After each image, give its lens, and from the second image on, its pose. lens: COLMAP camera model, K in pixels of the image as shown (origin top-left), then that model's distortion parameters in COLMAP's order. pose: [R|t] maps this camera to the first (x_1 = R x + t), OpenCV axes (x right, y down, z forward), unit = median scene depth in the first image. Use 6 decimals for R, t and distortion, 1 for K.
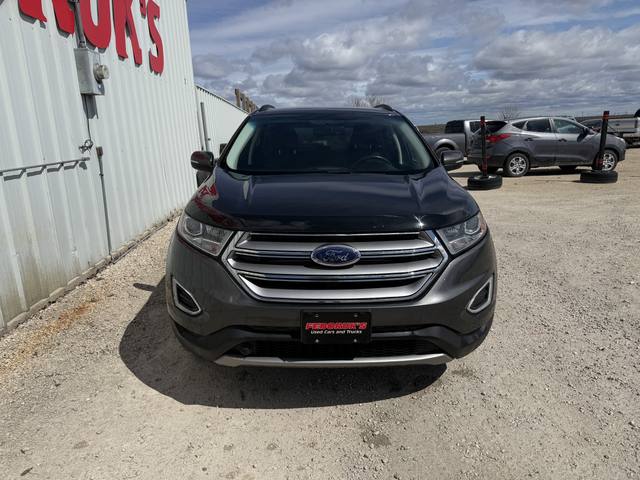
lens RADIAL K [[461.5, 0, 320.0], [0, 461.5, 240.0], [0, 0, 1]] dist [0.033338, -0.038445]
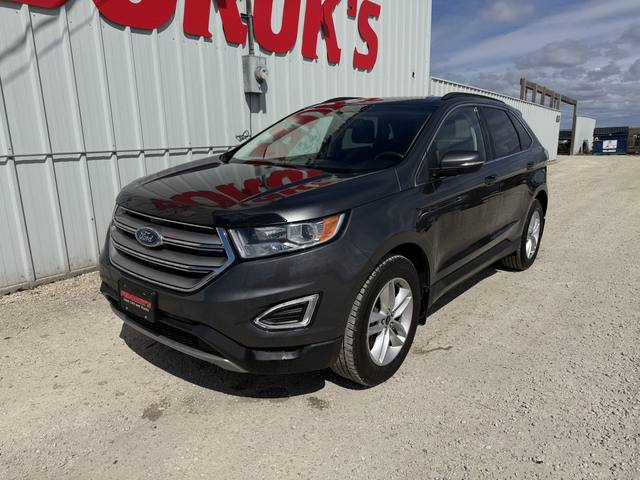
lens RADIAL K [[461.5, 0, 320.0], [0, 461.5, 240.0], [0, 0, 1]] dist [0.033338, -0.038445]
pose [[0.761364, 0.164594, -0.627084, 0.335214], [-0.156581, 0.985287, 0.068503, -0.030511], [0.629132, 0.046034, 0.775934, 0.131273]]
